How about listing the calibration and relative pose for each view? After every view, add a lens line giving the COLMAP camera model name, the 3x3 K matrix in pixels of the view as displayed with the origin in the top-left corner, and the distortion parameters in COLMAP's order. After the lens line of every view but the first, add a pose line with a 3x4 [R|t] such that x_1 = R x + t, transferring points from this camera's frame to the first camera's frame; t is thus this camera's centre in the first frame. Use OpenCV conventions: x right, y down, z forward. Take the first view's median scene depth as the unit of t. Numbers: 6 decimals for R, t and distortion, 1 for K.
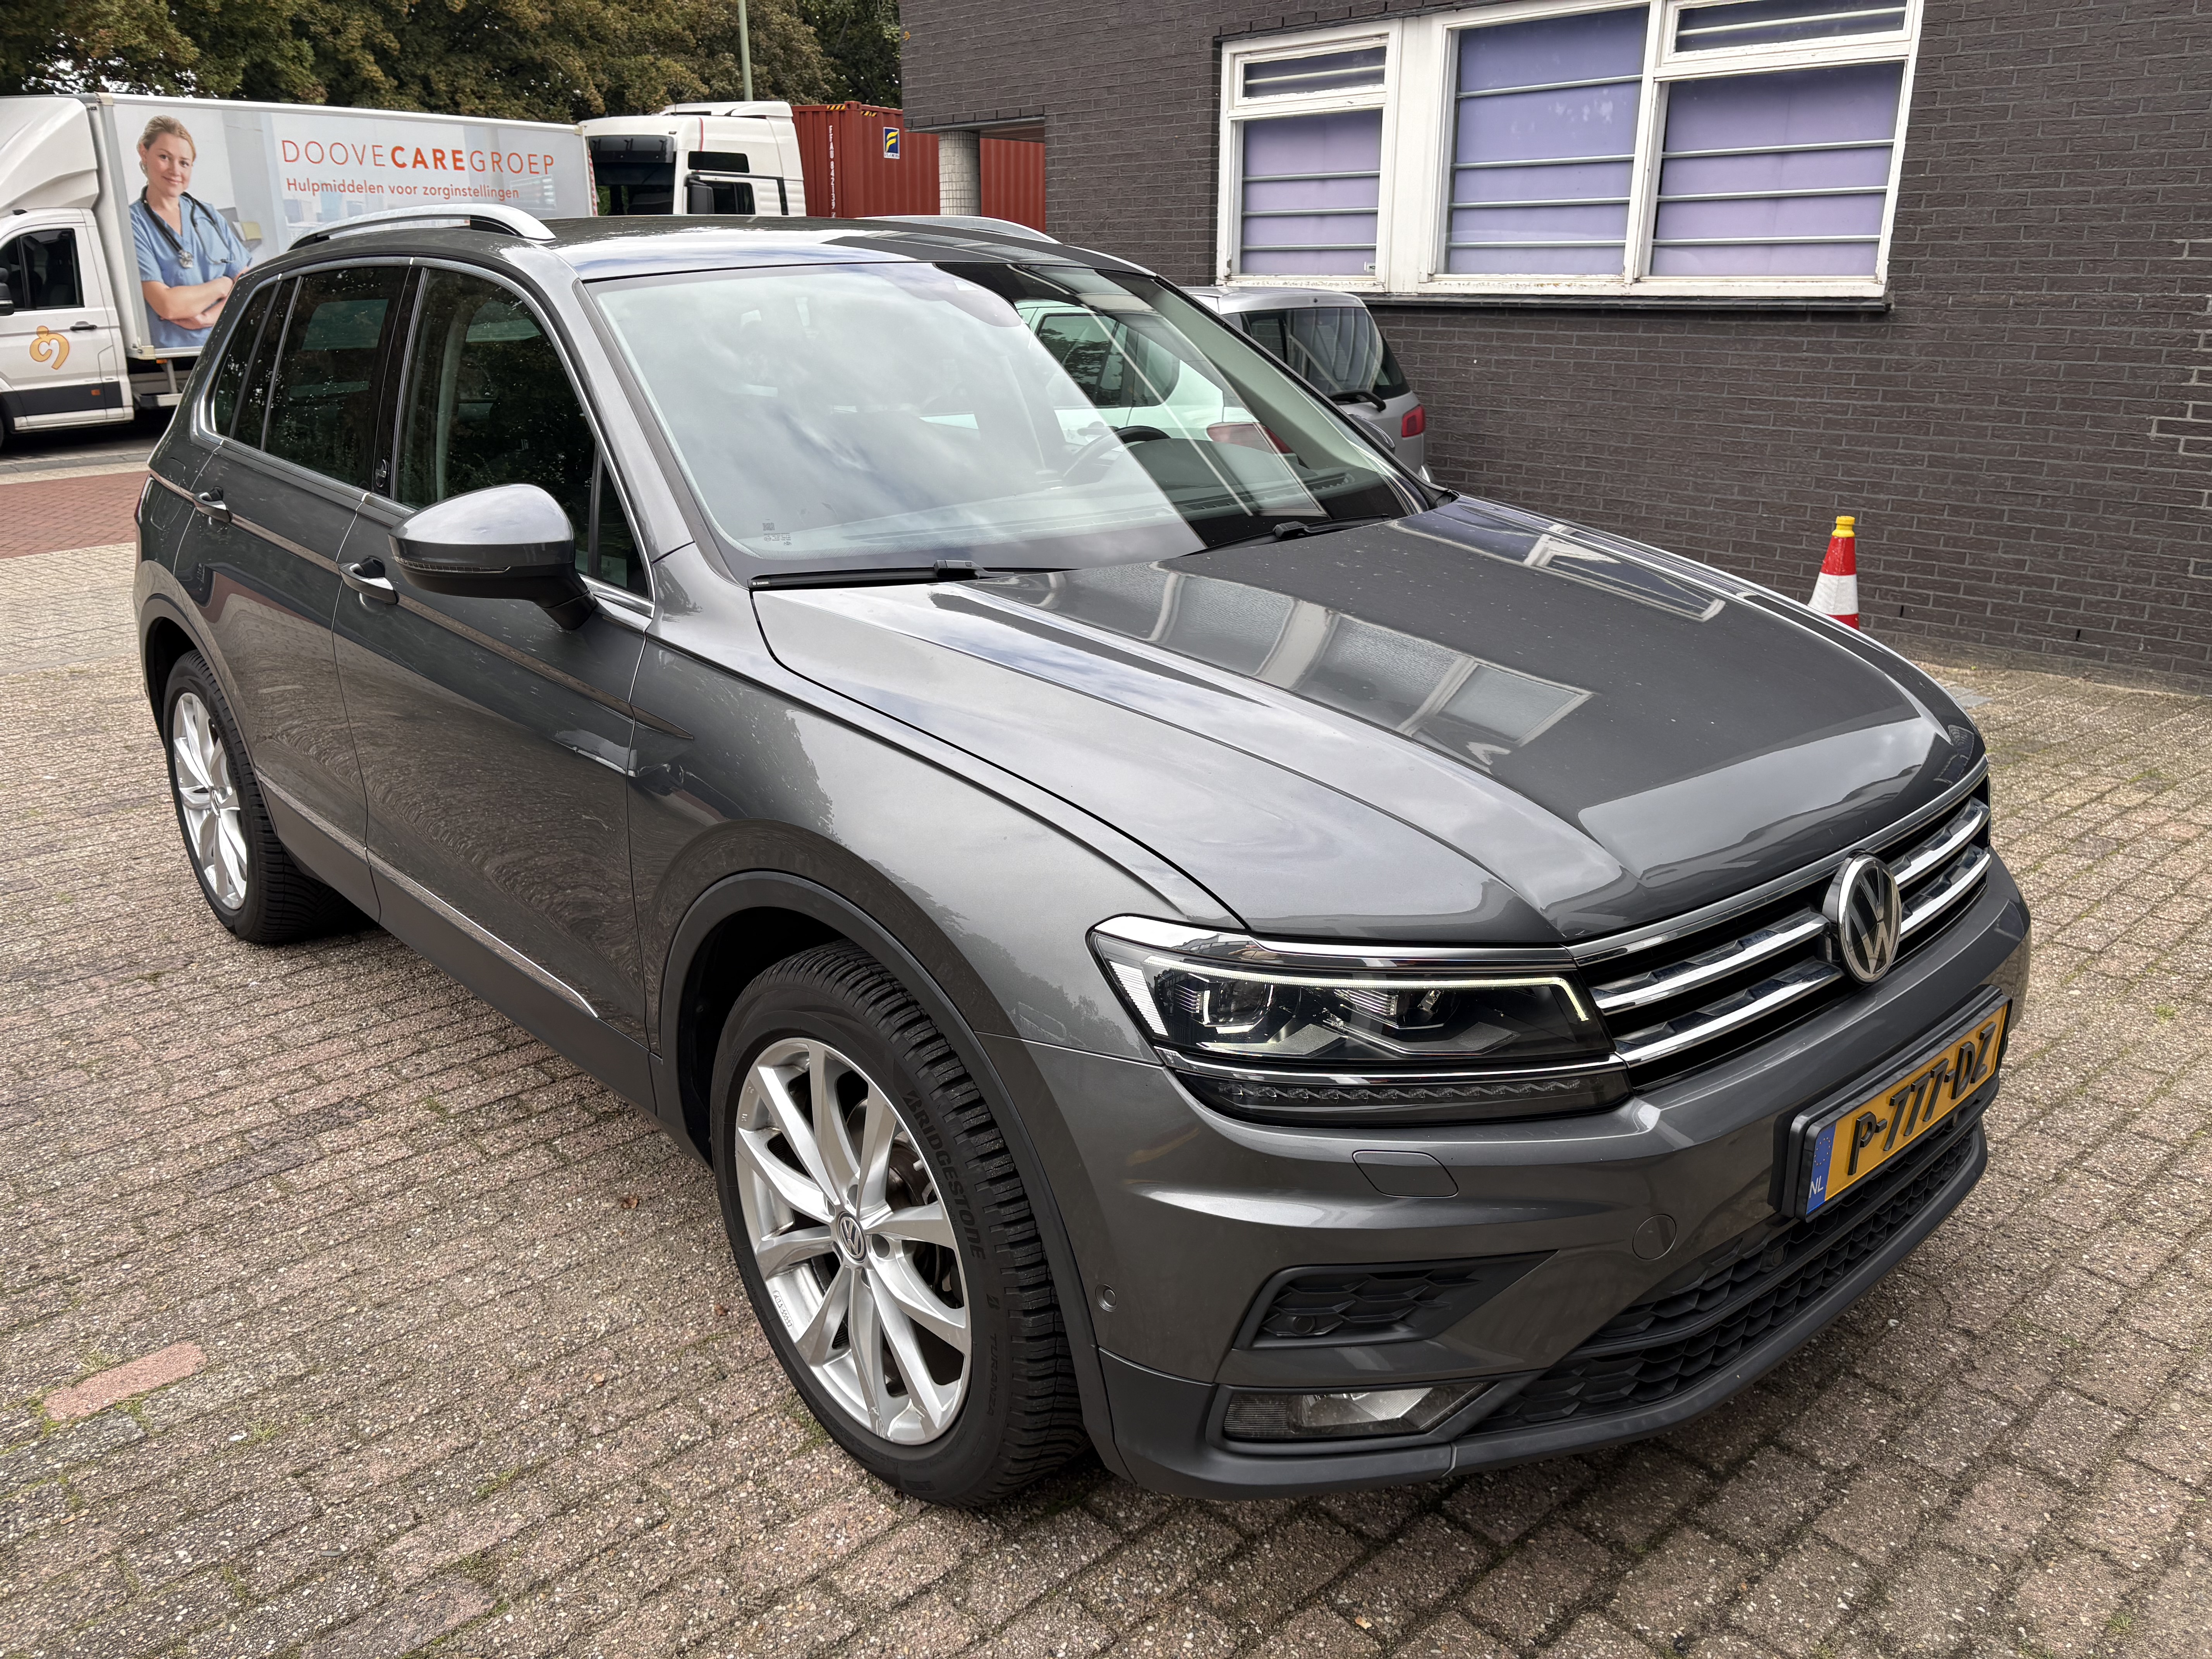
lens RADIAL K [[1644.1, 0, 1114.9], [0, 1644.1, 820.1], [0, 0, 1]] dist [0.056578, -0.078143]
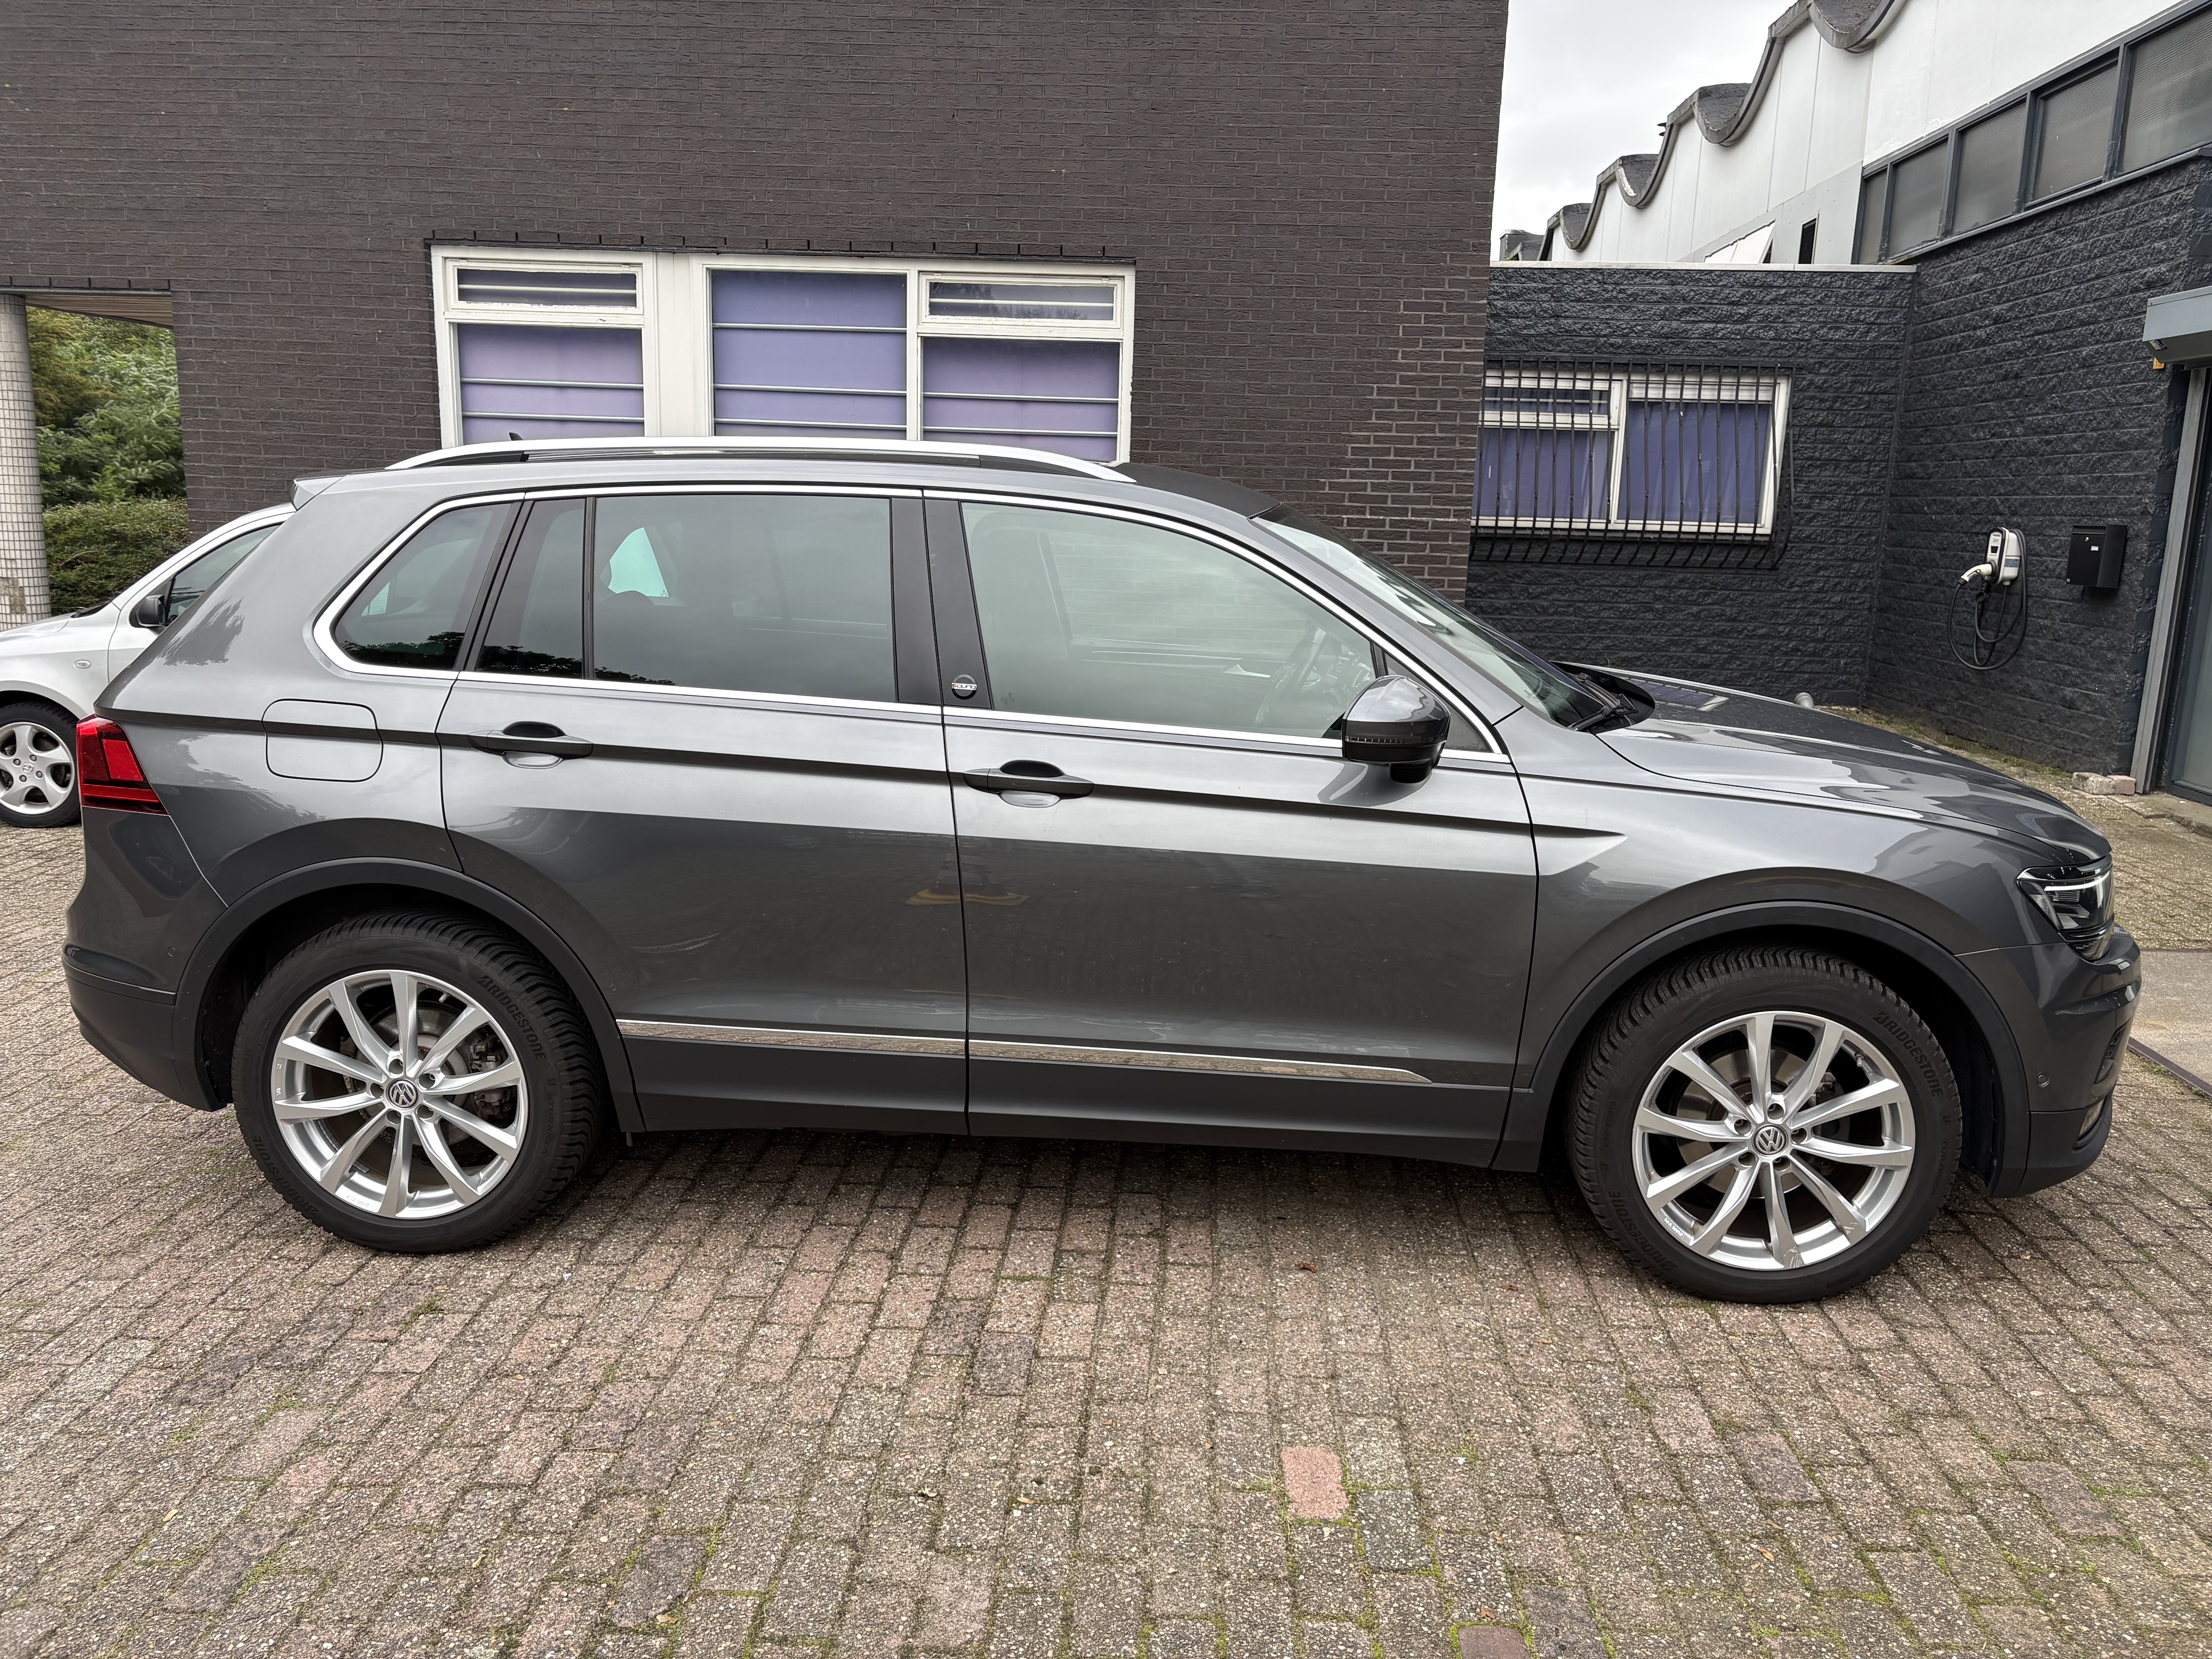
lens RADIAL K [[1644.1, 0, 1114.9], [0, 1644.1, 820.1], [0, 0, 1]] dist [0.056578, -0.078143]
pose [[0.724403, -0.114659, 0.679775, -0.475627], [0.185865, 0.982040, -0.032424, -0.030389], [-0.663848, 0.149834, 0.732704, 0.069830]]
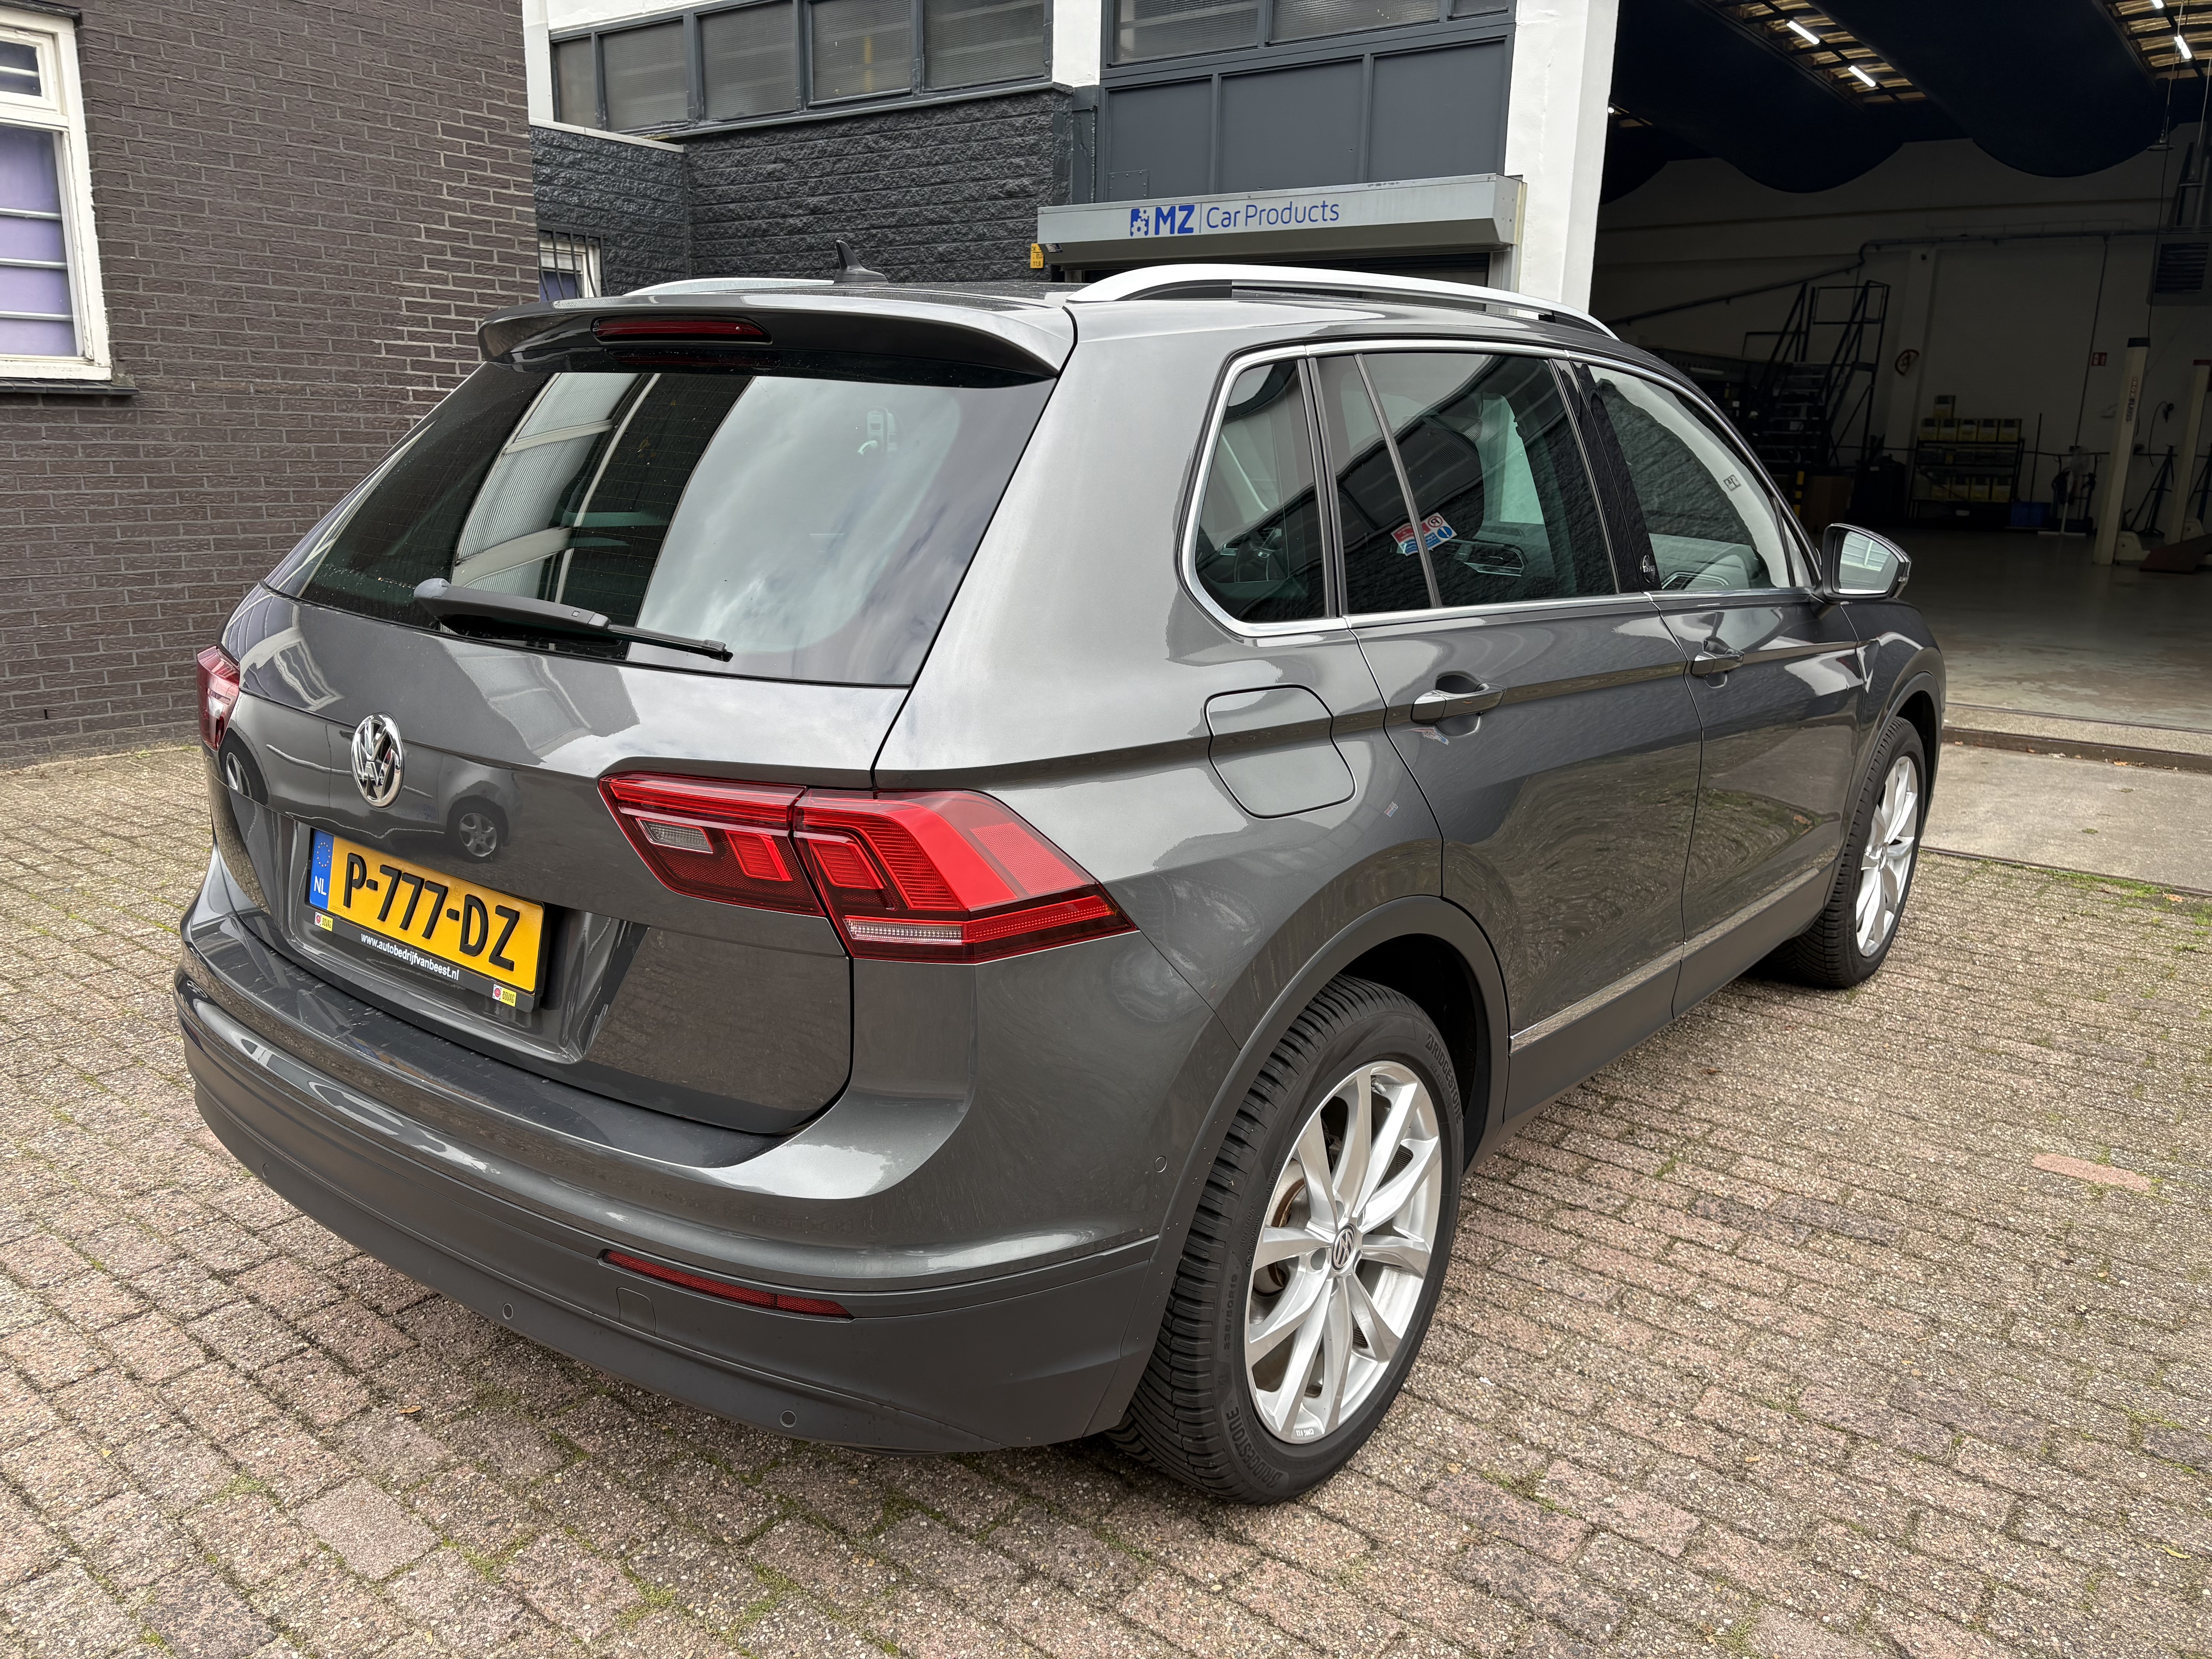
lens RADIAL K [[1645.3, 0, 1106.0], [0, 1645.3, 829.5], [0, 0, 1]] dist [0.070044, -0.083555]
pose [[-0.150478, -0.240588, 0.958892, -0.593344], [0.277050, 0.920808, 0.274509, -0.184131], [-0.948999, 0.306969, -0.071906, 0.611410]]
